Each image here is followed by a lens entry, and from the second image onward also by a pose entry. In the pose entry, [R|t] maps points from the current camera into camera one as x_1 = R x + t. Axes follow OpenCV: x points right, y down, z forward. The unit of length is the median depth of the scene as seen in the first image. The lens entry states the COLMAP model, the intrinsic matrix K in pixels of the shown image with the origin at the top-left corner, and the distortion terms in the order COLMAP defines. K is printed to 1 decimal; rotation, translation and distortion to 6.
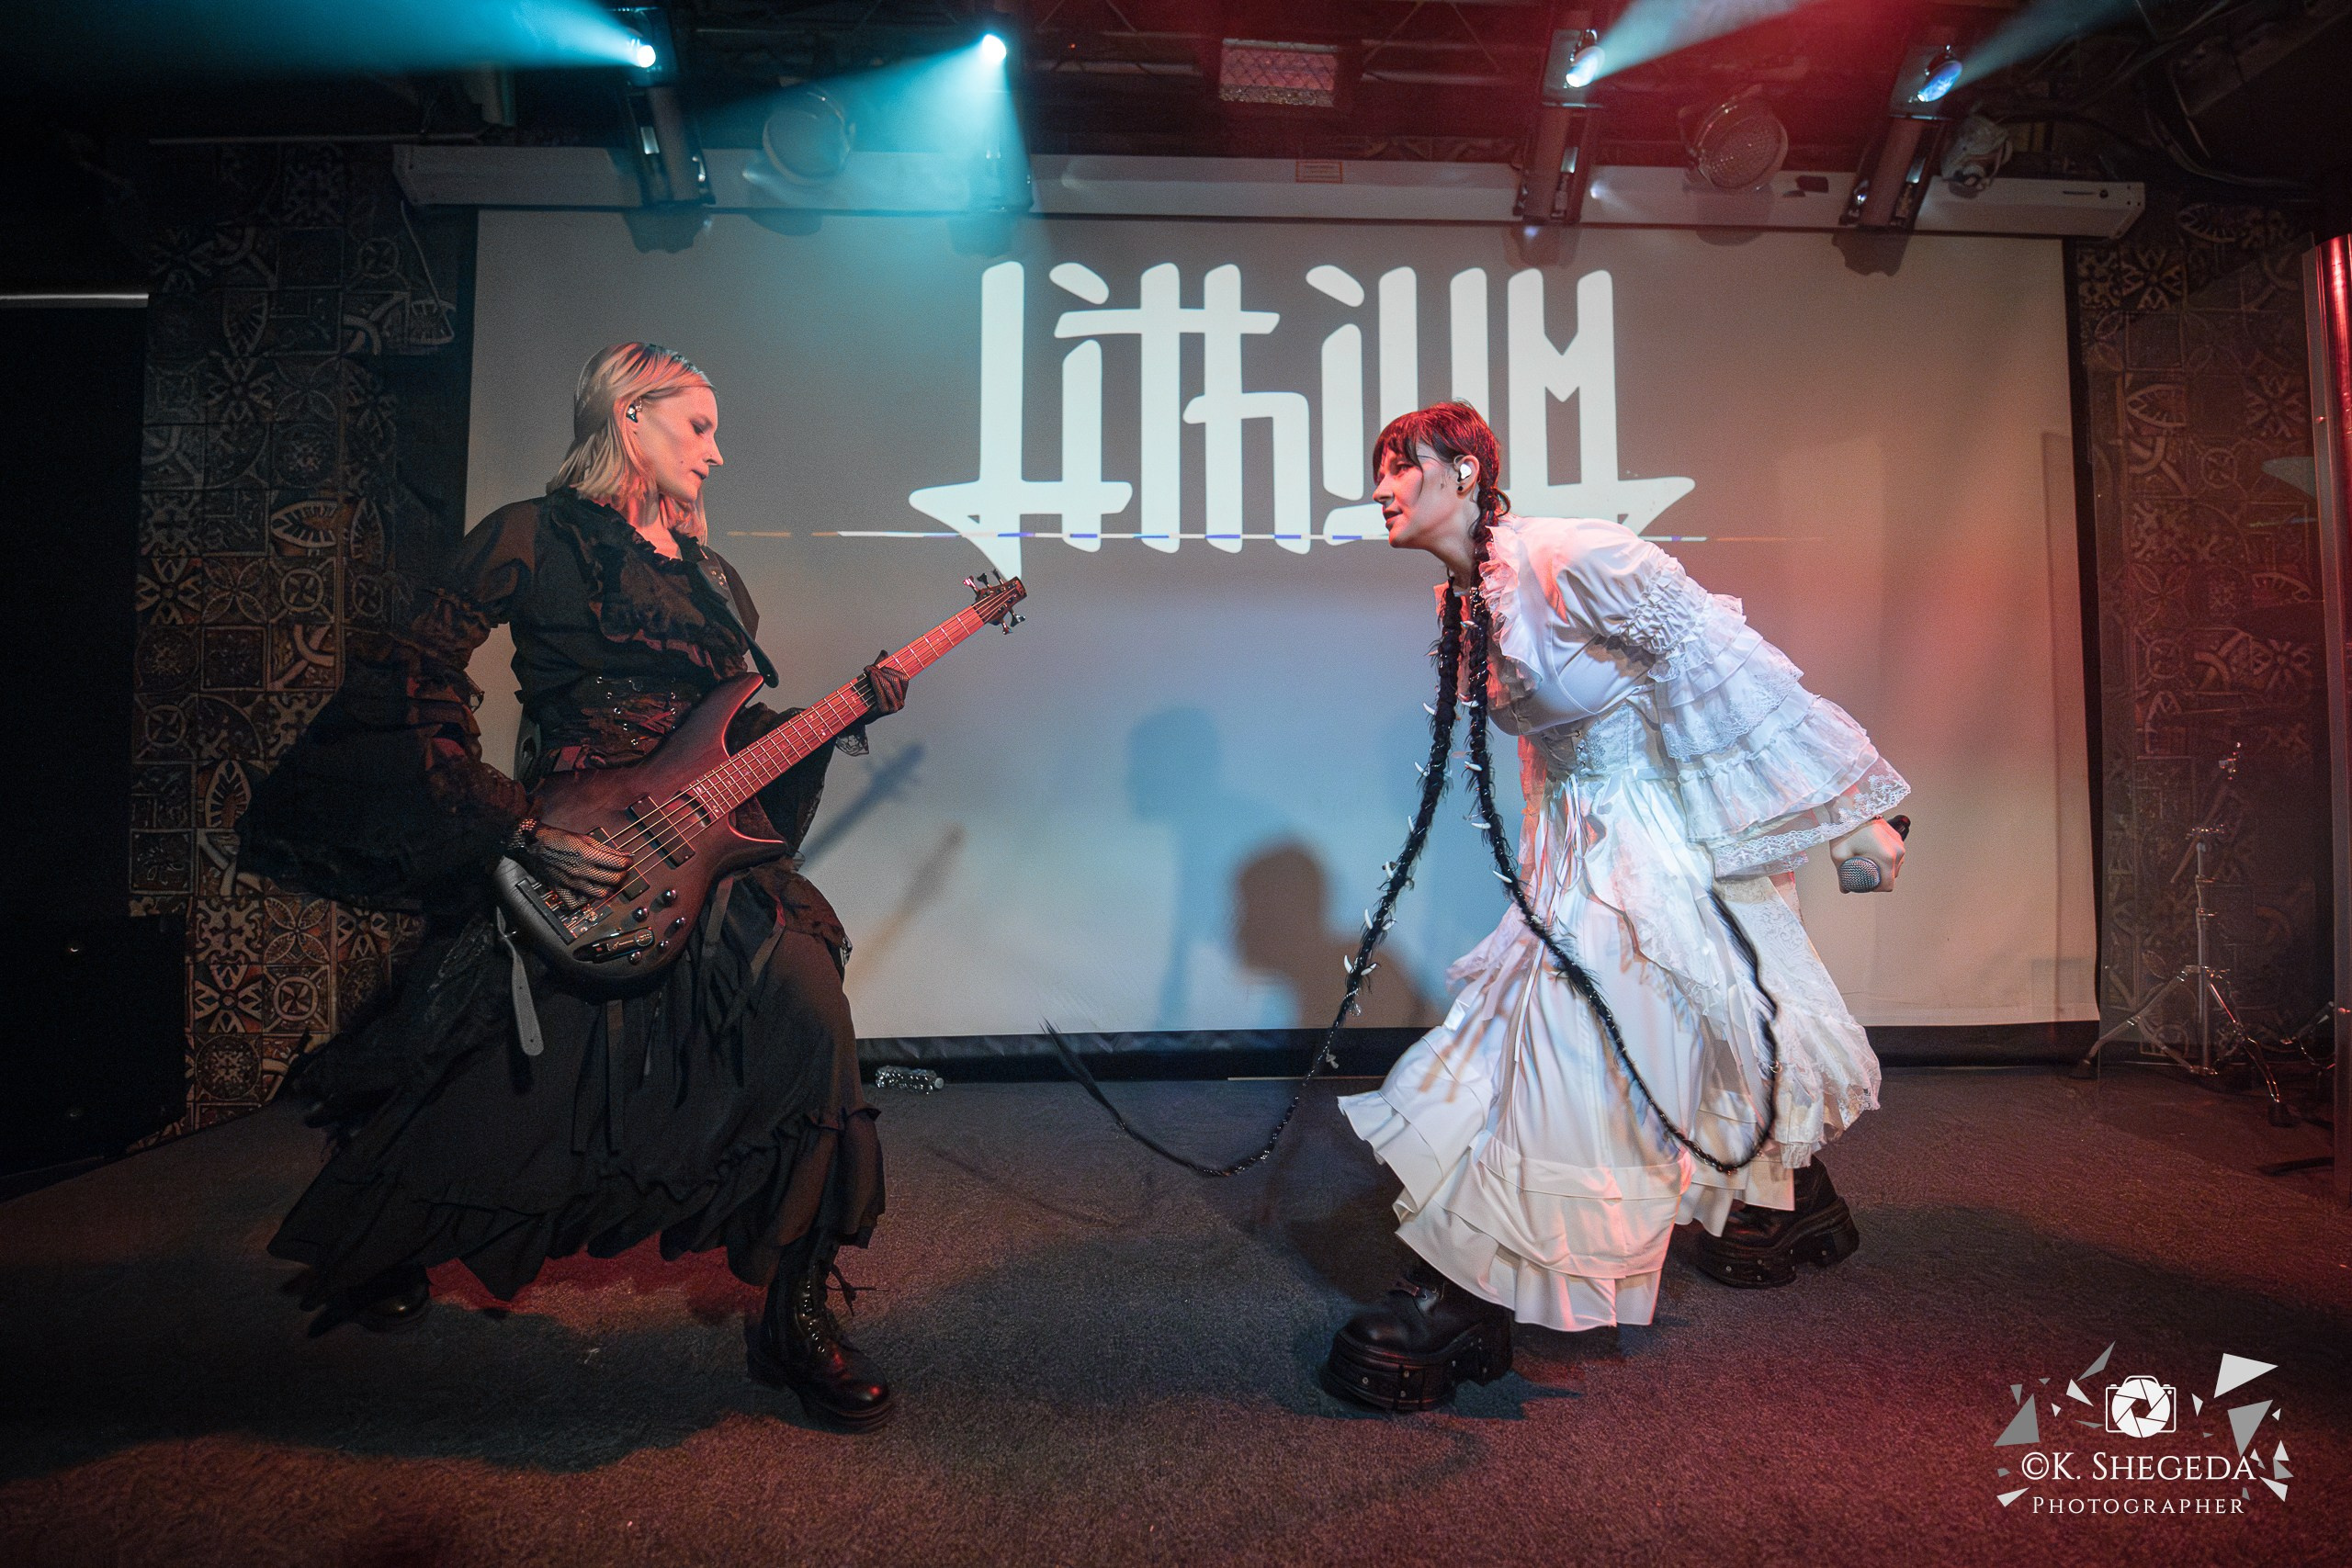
lens RADIAL K [[1015.6, 0, 1176.6], [0, 1015.6, 759.5], [0, 0, 1]] dist [0.001513, -0.005916]
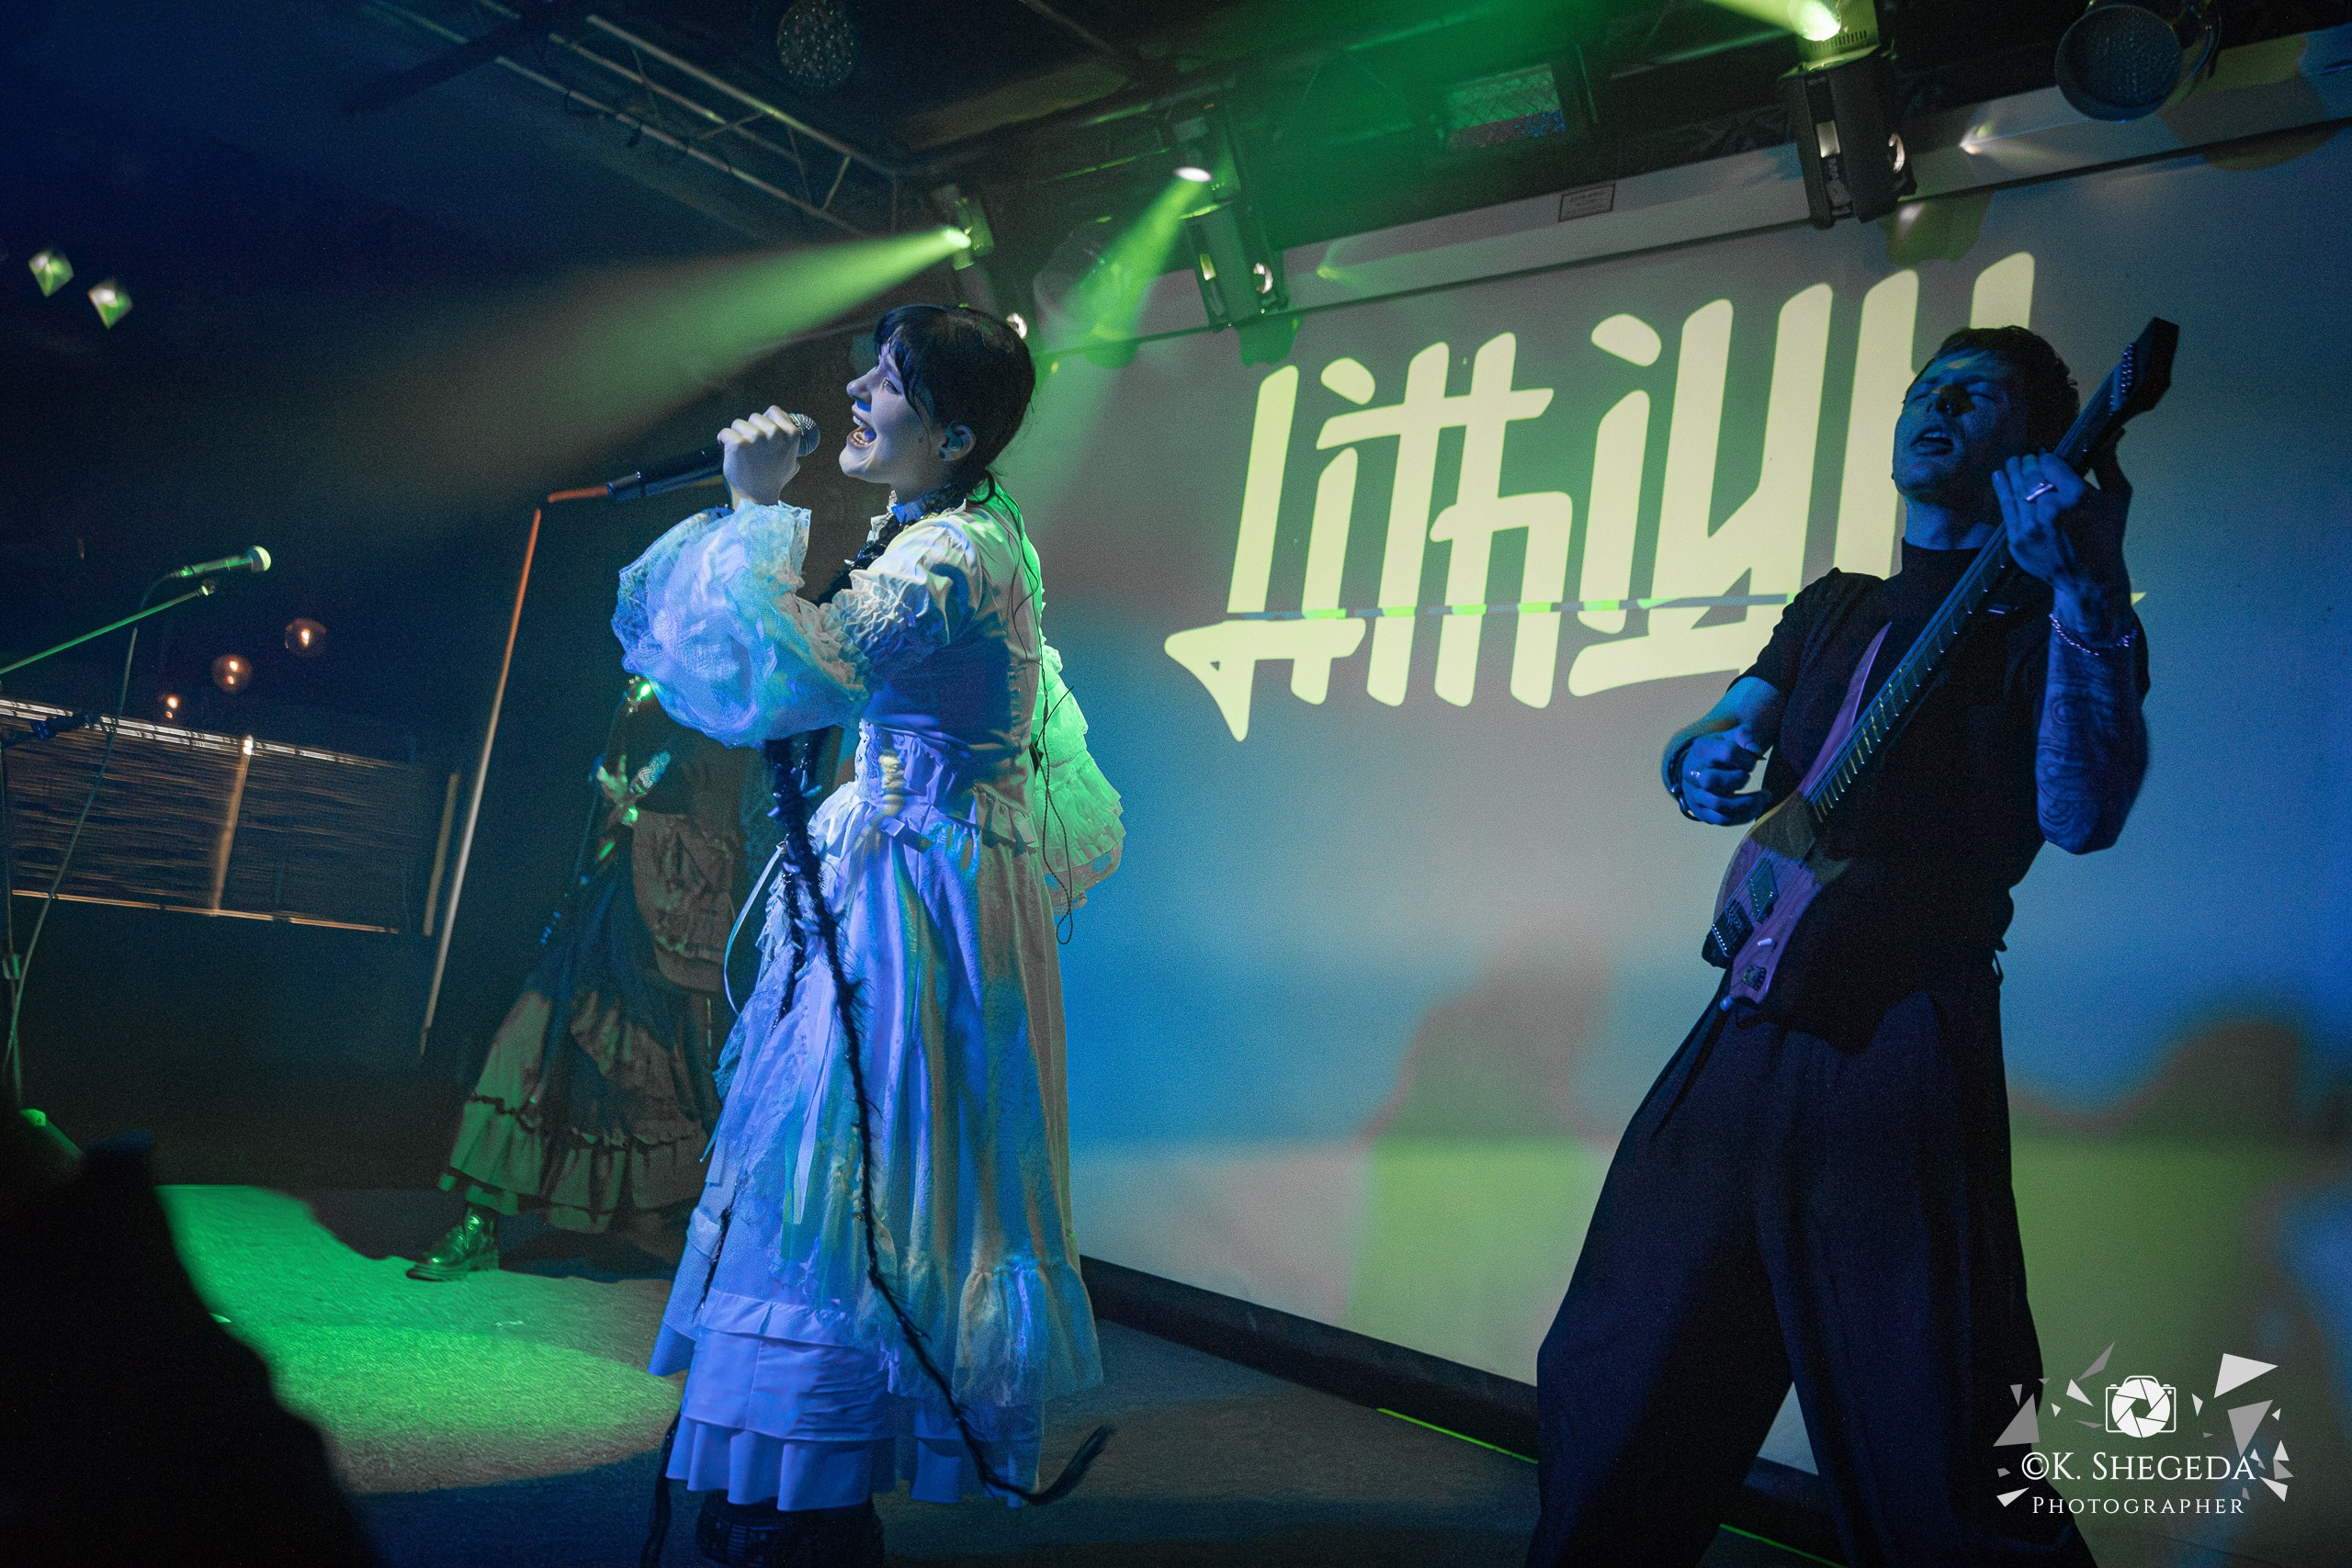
lens RADIAL K [[1920.4, 0, 1165.7], [0, 1920.4, 784.6], [0, 0, 1]] dist [0.085632, -0.000818]
pose [[0.702254, 0.034543, -0.711088, 0.922221], [-0.115934, 0.991038, -0.066352, -0.024011], [0.702423, 0.129035, 0.699966, -0.156114]]
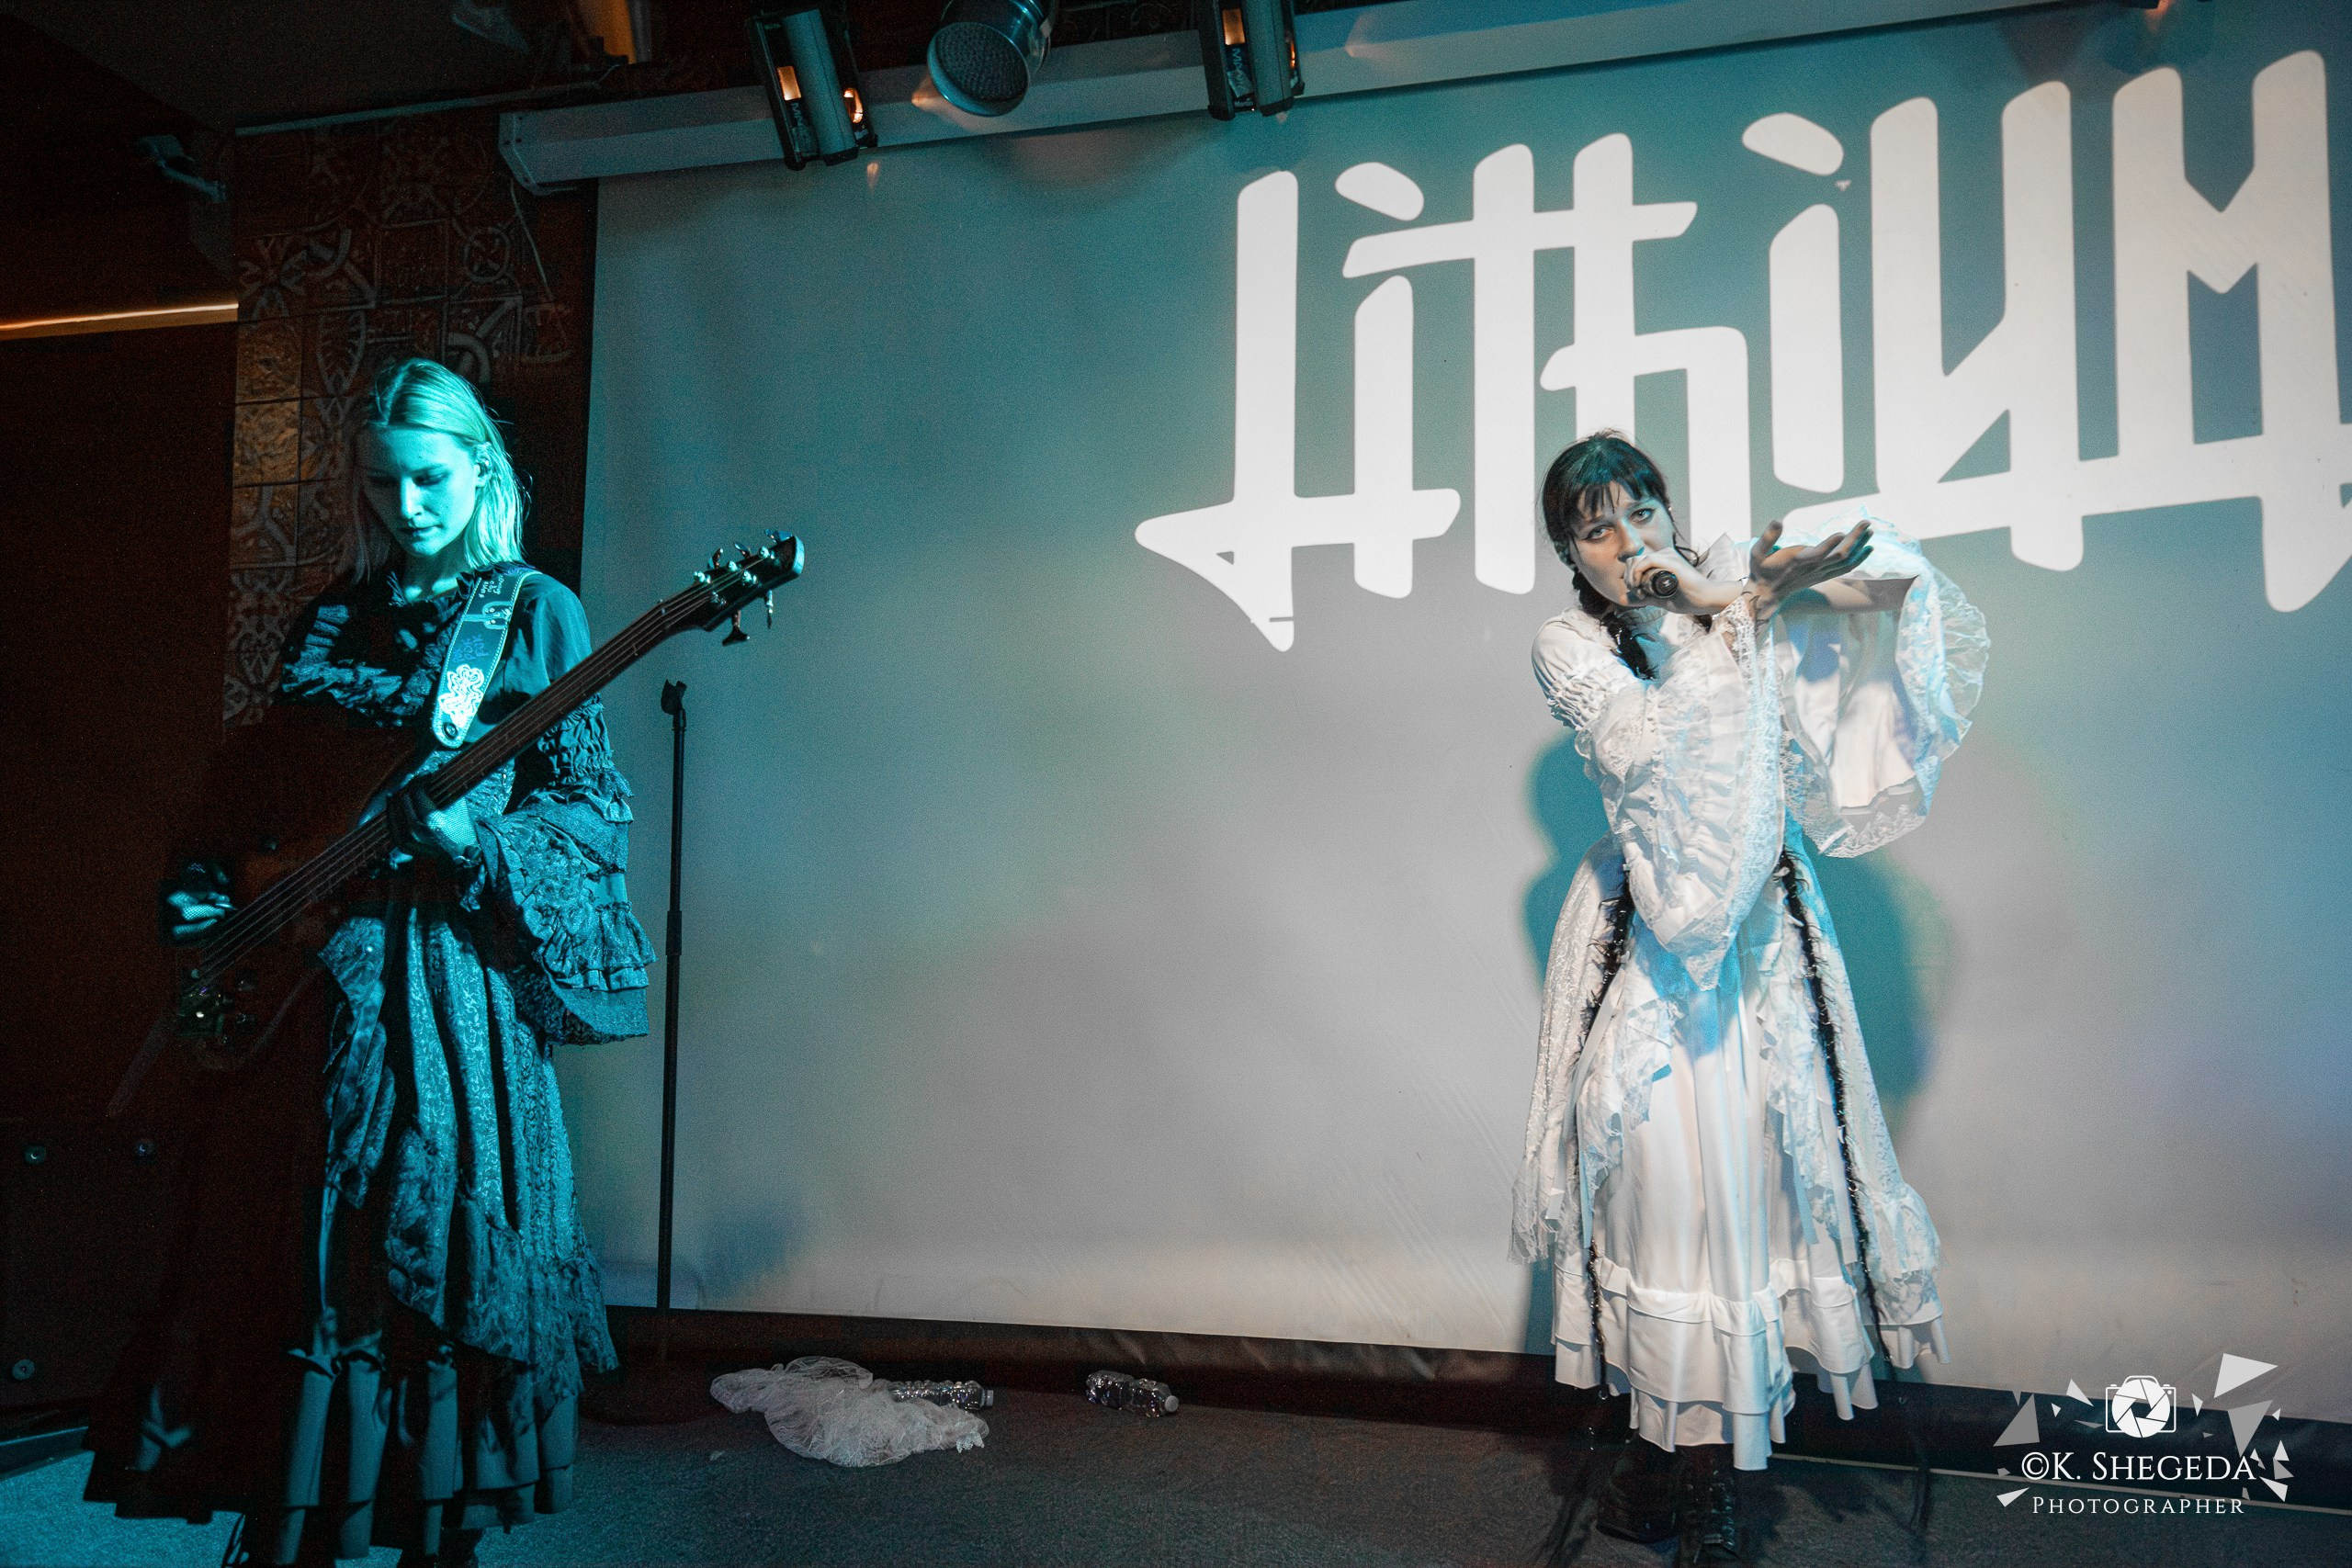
lens RADIAL K [[1803.3, 0, 1199.3], [0, 1803.3, 771.5], [0, 0, 1]] dist [0.040611, 0.023920]
pose [[0.952797, -0.015433, -0.303215, 0.143262], [0.002601, 0.999086, -0.042678, -0.043497], [0.303597, 0.039875, 0.951966, -0.139715]]
